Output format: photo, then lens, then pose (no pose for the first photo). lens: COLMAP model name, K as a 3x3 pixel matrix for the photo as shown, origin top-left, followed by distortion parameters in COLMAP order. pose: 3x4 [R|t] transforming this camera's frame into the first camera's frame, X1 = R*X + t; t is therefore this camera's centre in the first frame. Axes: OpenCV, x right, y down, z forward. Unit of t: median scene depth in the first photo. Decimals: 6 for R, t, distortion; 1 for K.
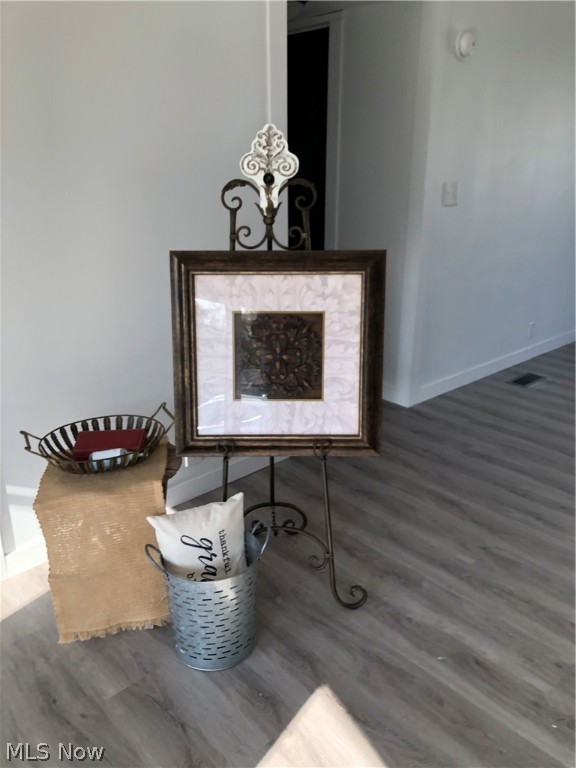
lens RADIAL K [[630.9, 0, 304.3], [0, 630.9, 371.3], [0, 0, 1]] dist [0.024044, -0.012557]
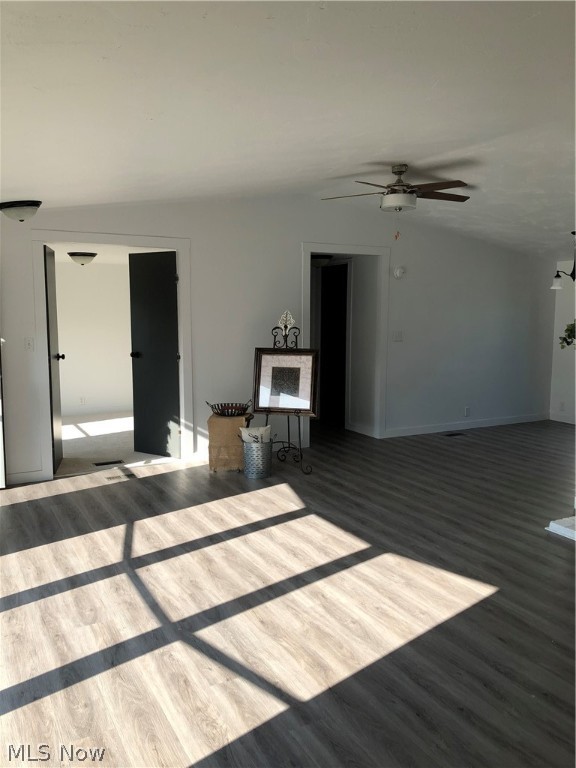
lens RADIAL K [[630.9, 0, 287.2], [0, 630.9, 383.7], [0, 0, 1]] dist [0.024044, -0.012557]
pose [[0.963438, 0.036255, -0.265468, 0.802822], [-0.091868, 0.975440, -0.200193, 0.616326], [0.251690, 0.217261, 0.943106, -1.949345]]
